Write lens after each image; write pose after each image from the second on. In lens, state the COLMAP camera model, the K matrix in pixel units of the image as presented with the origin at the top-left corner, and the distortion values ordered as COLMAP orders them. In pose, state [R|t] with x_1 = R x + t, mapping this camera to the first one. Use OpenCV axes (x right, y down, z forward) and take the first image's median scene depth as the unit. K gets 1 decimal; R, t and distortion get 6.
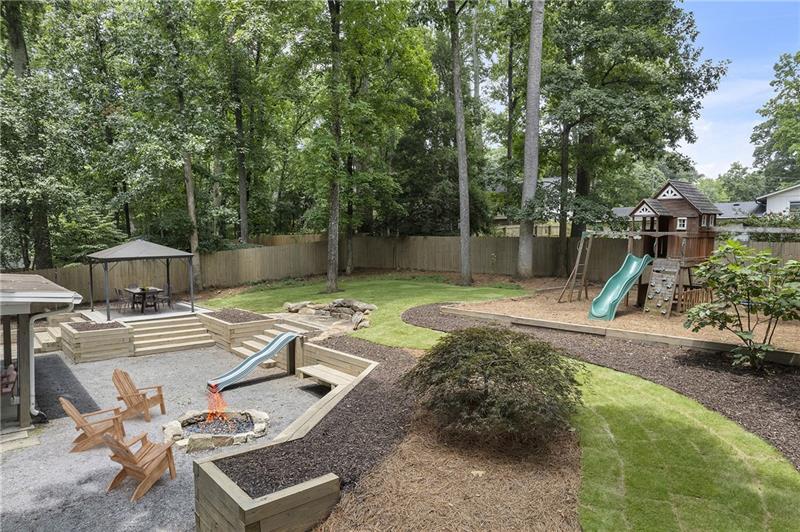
lens RADIAL K [[523.6, 0, 400.0], [0, 523.6, 266.0], [0, 0, 1]] dist [-0.064753, 0.000727]
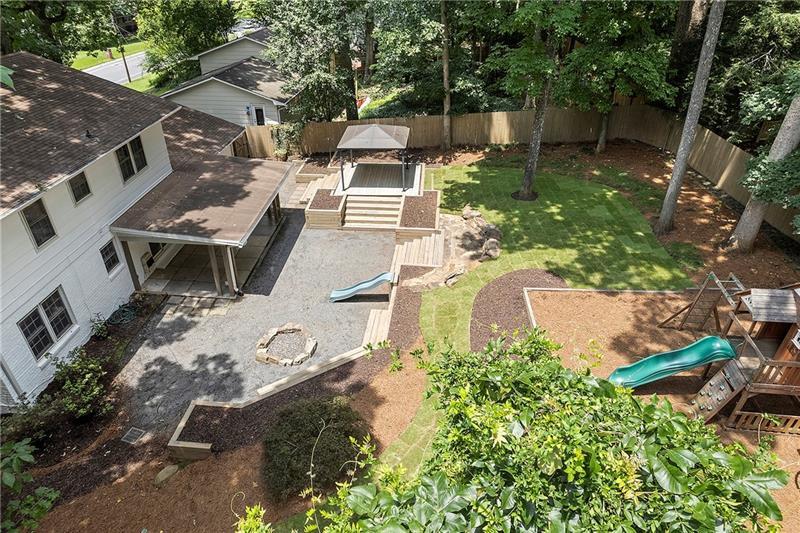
lens RADIAL K [[523.6, 0, 400.0], [0, 523.6, 266.5], [0, 0, 1]] dist [-0.064753, 0.000727]
pose [[0.700430, 0.377205, -0.605899, 0.854638], [-0.015616, 0.856827, 0.515368, -0.804812], [0.713550, -0.351518, 0.606038, 0.302121]]
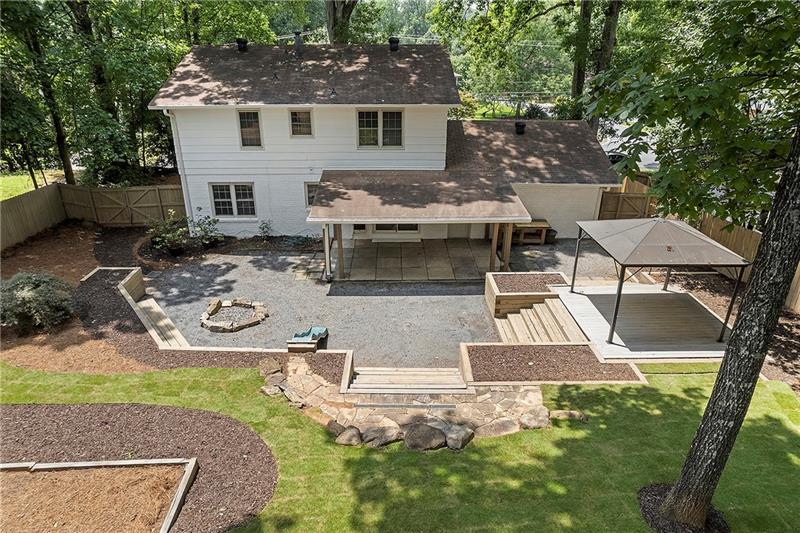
lens RADIAL K [[523.6, 0, 400.0], [0, 523.6, 266.5], [0, 0, 1]] dist [-0.064753, 0.000727]
pose [[-0.634996, 0.314196, -0.705734, 0.440499], [-0.027551, 0.903762, 0.427149, -0.559255], [0.772024, 0.290682, -0.565229, 2.180898]]
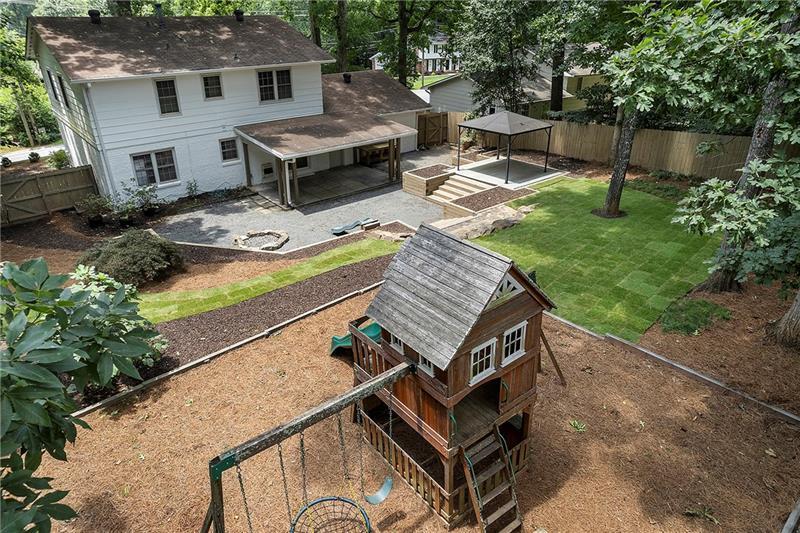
lens RADIAL K [[518.2, 0, 388.1], [0, 518.2, 265.5], [0, 0, 1]] dist [-0.005411, 0.000806]
pose [[-0.024759, 0.448677, -0.893351, 1.438762], [-0.025032, 0.893066, 0.449228, -0.531764], [0.999380, 0.033485, -0.010881, 1.436227]]
